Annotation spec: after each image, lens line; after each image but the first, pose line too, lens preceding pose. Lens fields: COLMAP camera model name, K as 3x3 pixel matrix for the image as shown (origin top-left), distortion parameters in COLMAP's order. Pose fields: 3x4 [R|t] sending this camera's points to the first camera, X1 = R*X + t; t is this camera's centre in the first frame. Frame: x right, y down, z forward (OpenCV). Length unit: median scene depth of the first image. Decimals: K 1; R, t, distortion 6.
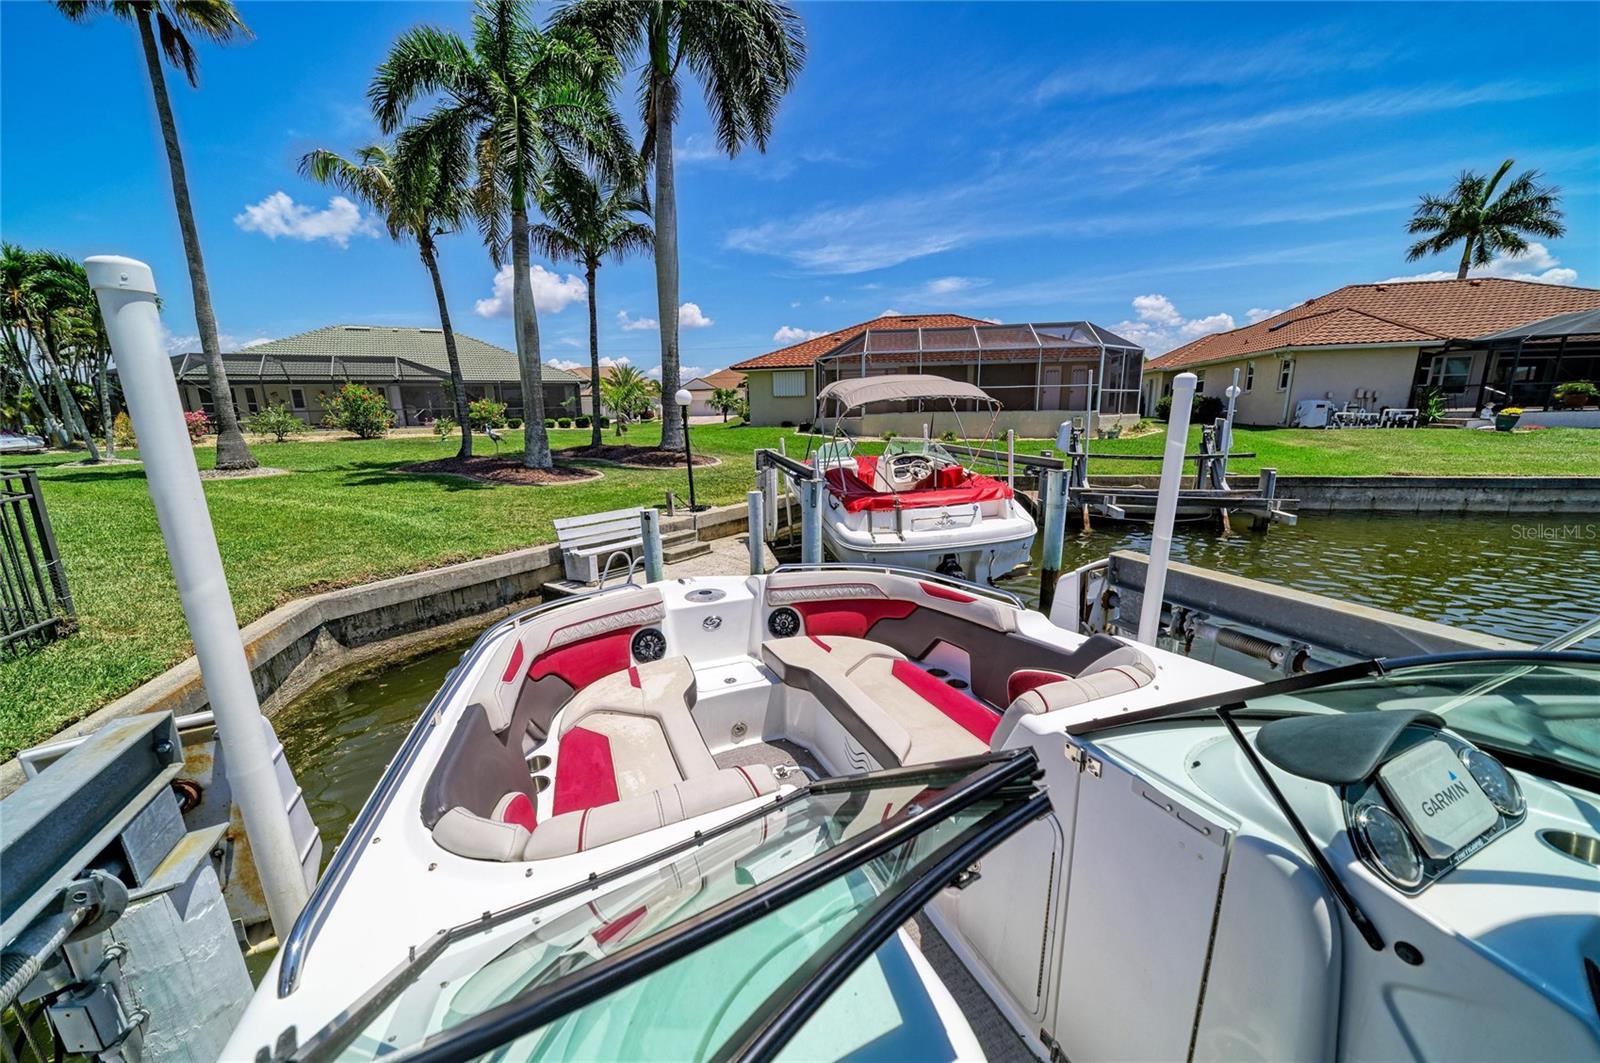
lens RADIAL K [[572.1, 0, 807.4], [0, 572.1, 529.1], [0, 0, 1]] dist [-0.017094, 0.003433]
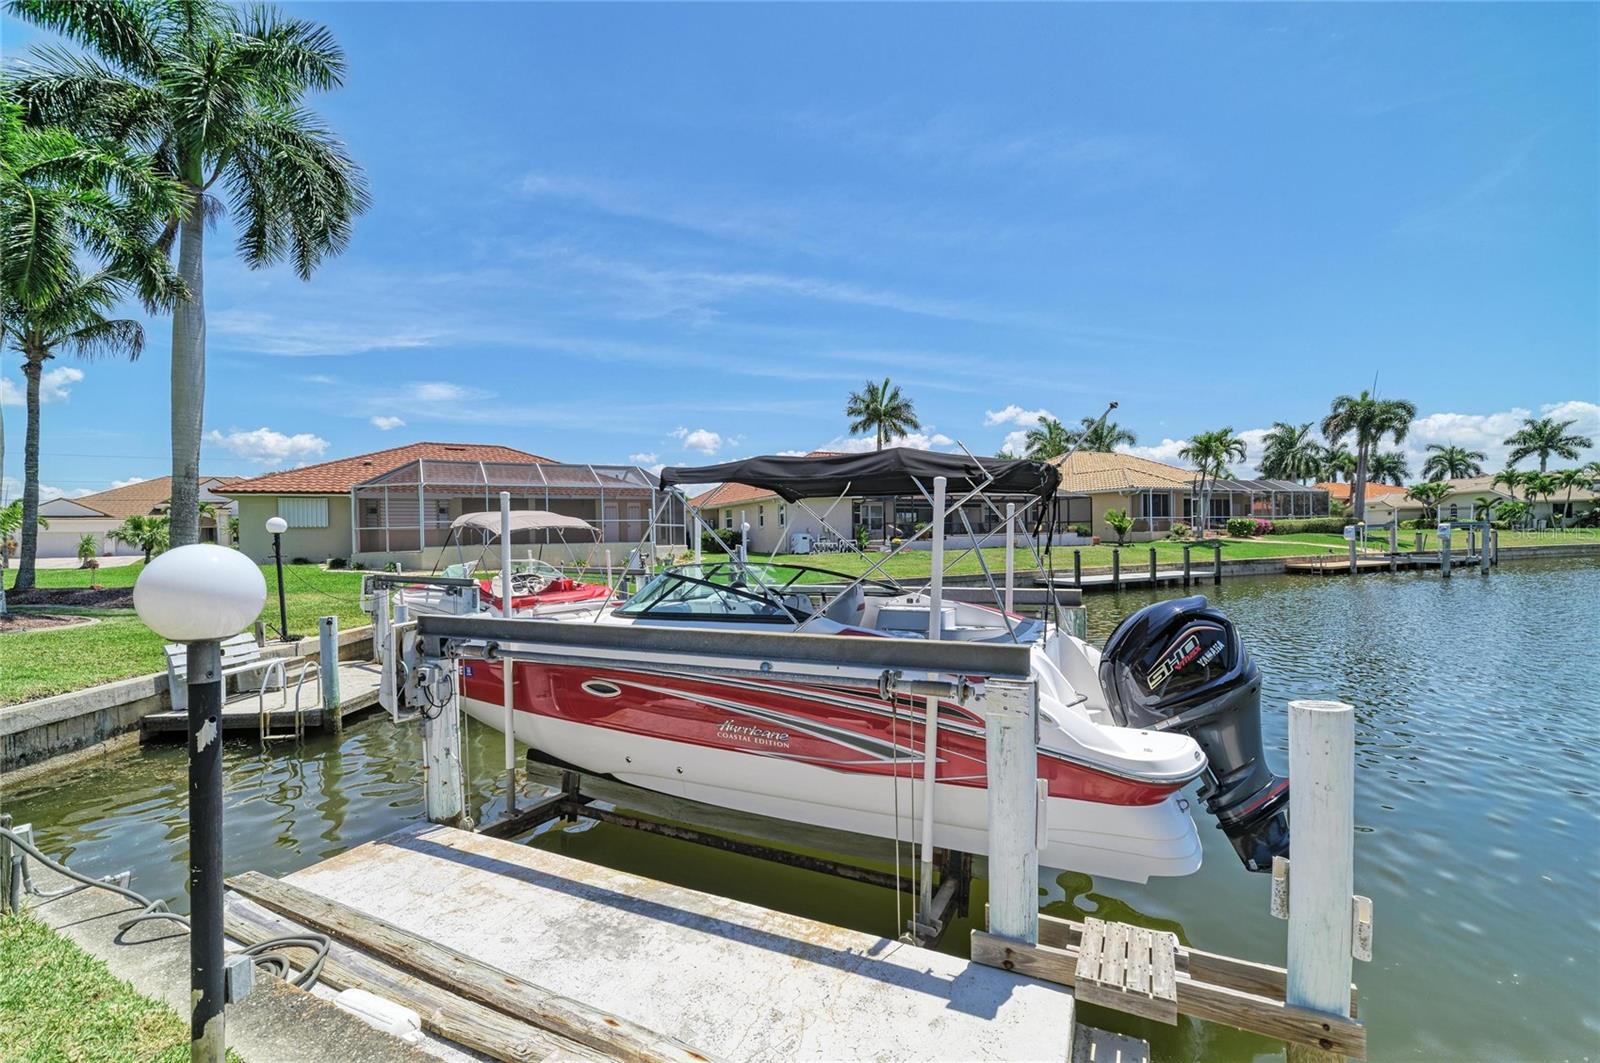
lens RADIAL K [[692.5, 0, 808.8], [0, 692.5, 553.8], [0, 0, 1]] dist [-0.013520, 0.002314]
pose [[0.769072, -0.010541, 0.639075, -0.178544], [0.135101, 0.979954, -0.146419, 0.077070], [-0.624721, 0.198947, 0.755079, -0.306788]]
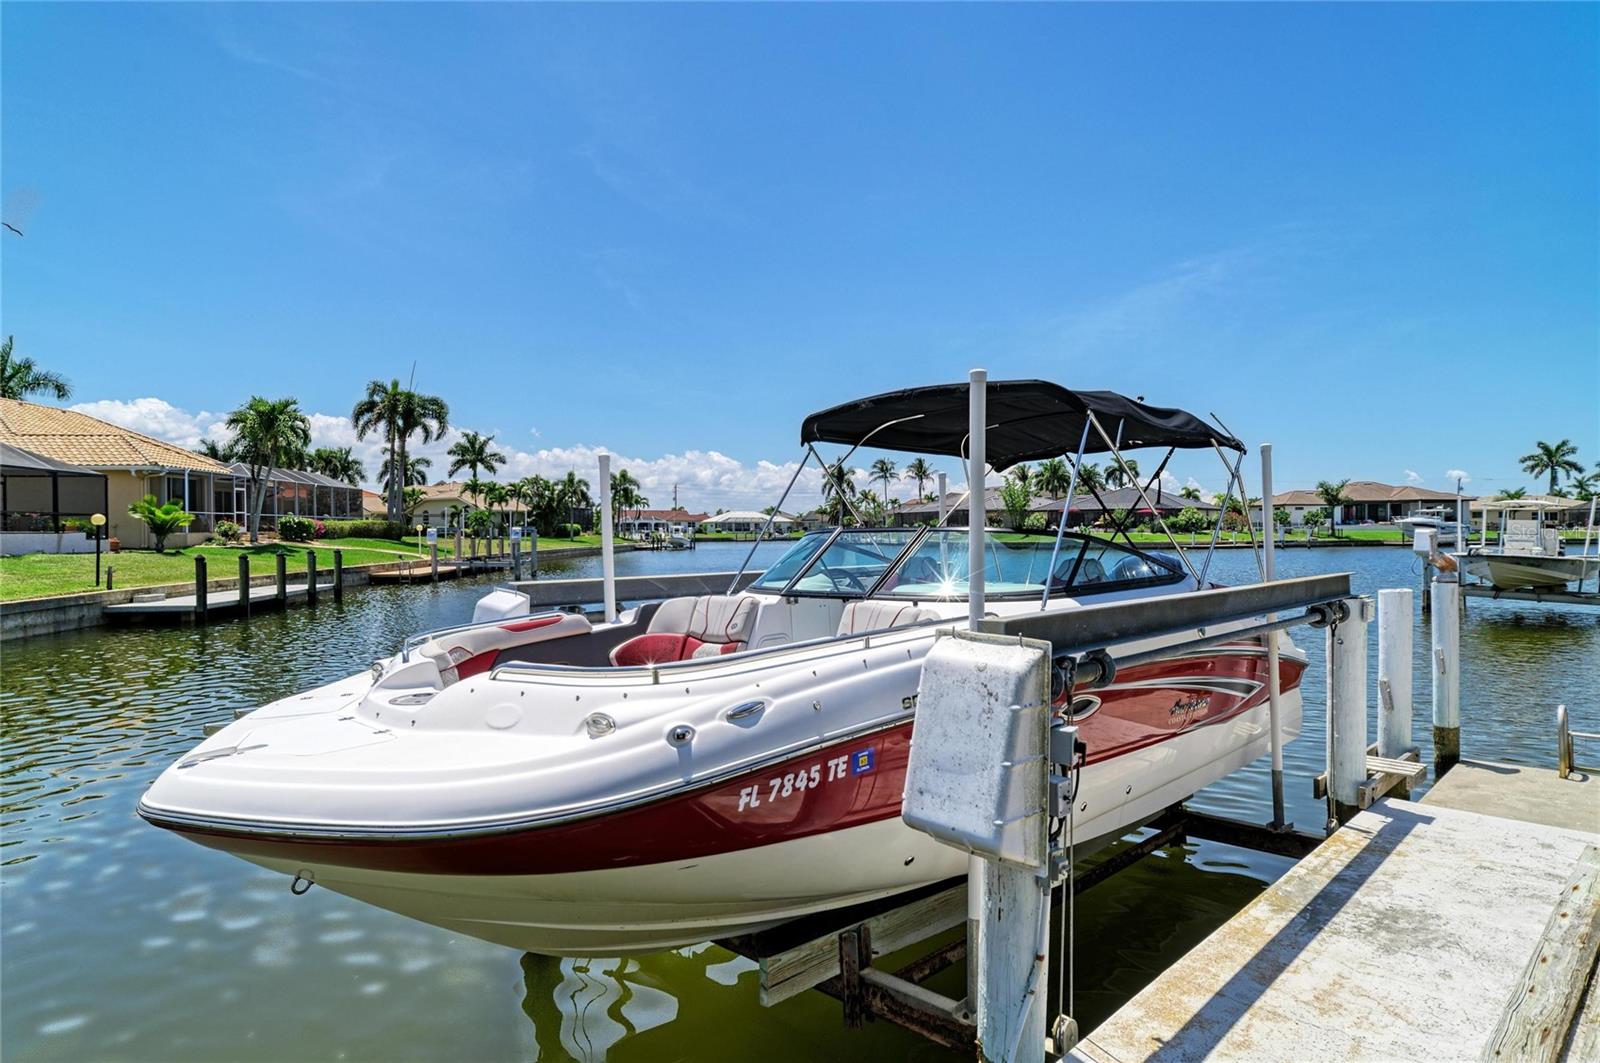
lens RADIAL K [[902.7, 0, 805.5], [0, 902.7, 545.8], [0, 0, 1]] dist [0.003775, 0.006271]
pose [[-0.360567, 0.007386, 0.932704, -0.276792], [0.206311, 0.975832, 0.072029, -0.009045], [-0.909630, 0.218399, -0.353376, 0.175809]]
